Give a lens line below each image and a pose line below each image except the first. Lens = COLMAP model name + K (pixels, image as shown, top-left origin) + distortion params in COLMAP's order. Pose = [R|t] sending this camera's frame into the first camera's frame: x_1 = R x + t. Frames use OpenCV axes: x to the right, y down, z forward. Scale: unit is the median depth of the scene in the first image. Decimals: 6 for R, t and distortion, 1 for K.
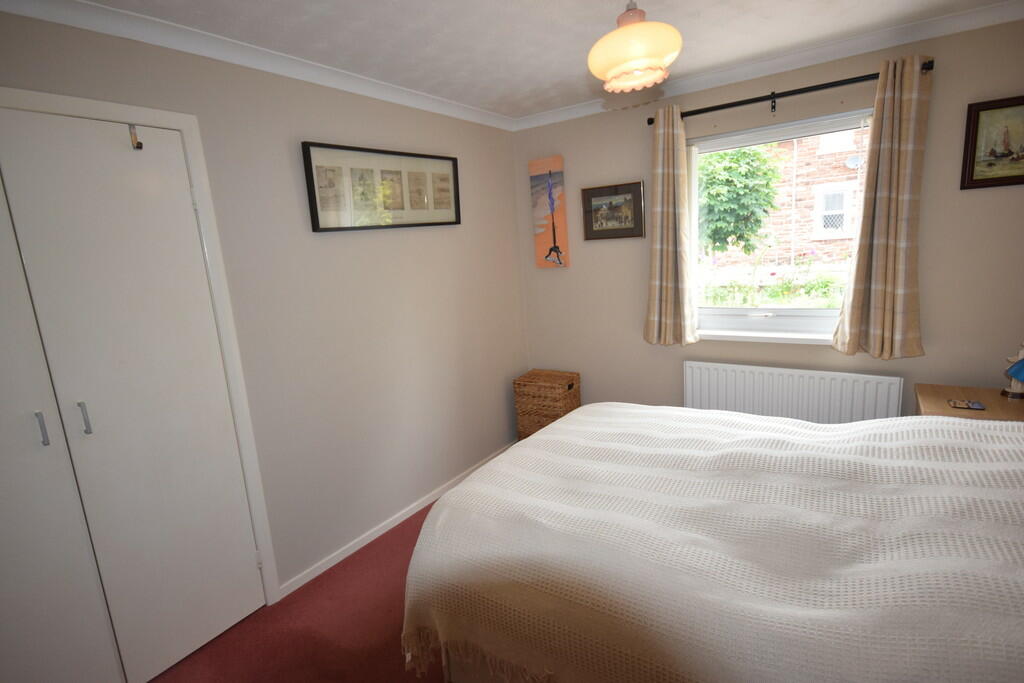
lens RADIAL K [[516.2, 0, 512.0], [0, 516.2, 341.5], [0, 0, 1]] dist [0.008348, 0.000984]
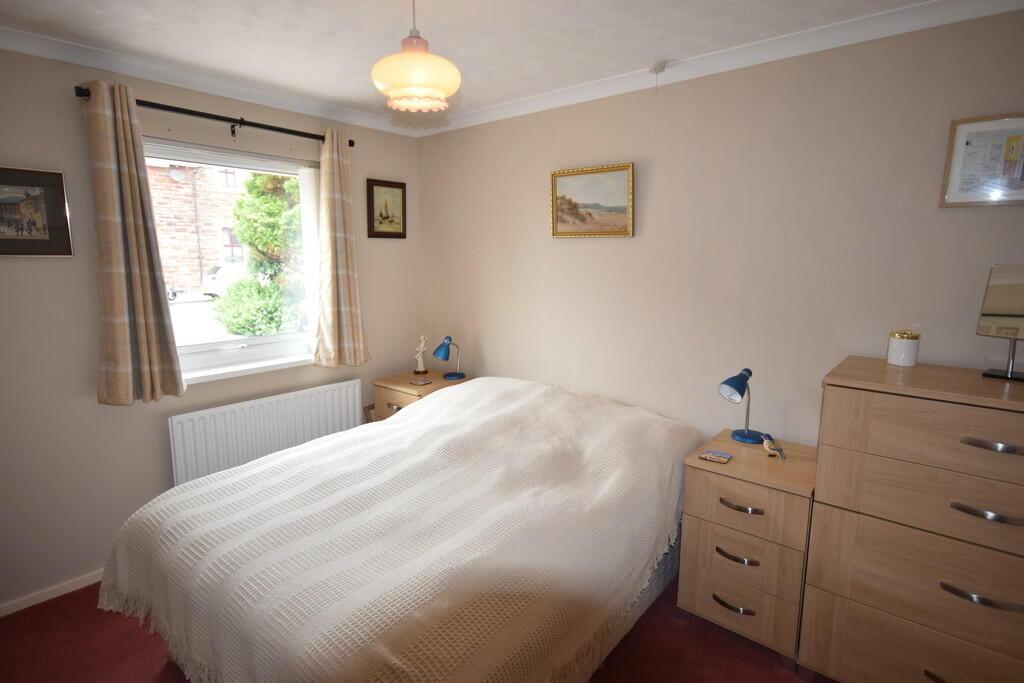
lens RADIAL K [[551.0, 0, 512.0], [0, 551.0, 341.5], [0, 0, 1]] dist [0.002313, 0.001072]
pose [[0.069372, -0.088532, 0.993655, -0.603607], [0.177381, 0.981277, 0.075045, -0.060267], [-0.981694, 0.171049, 0.083776, 0.544177]]
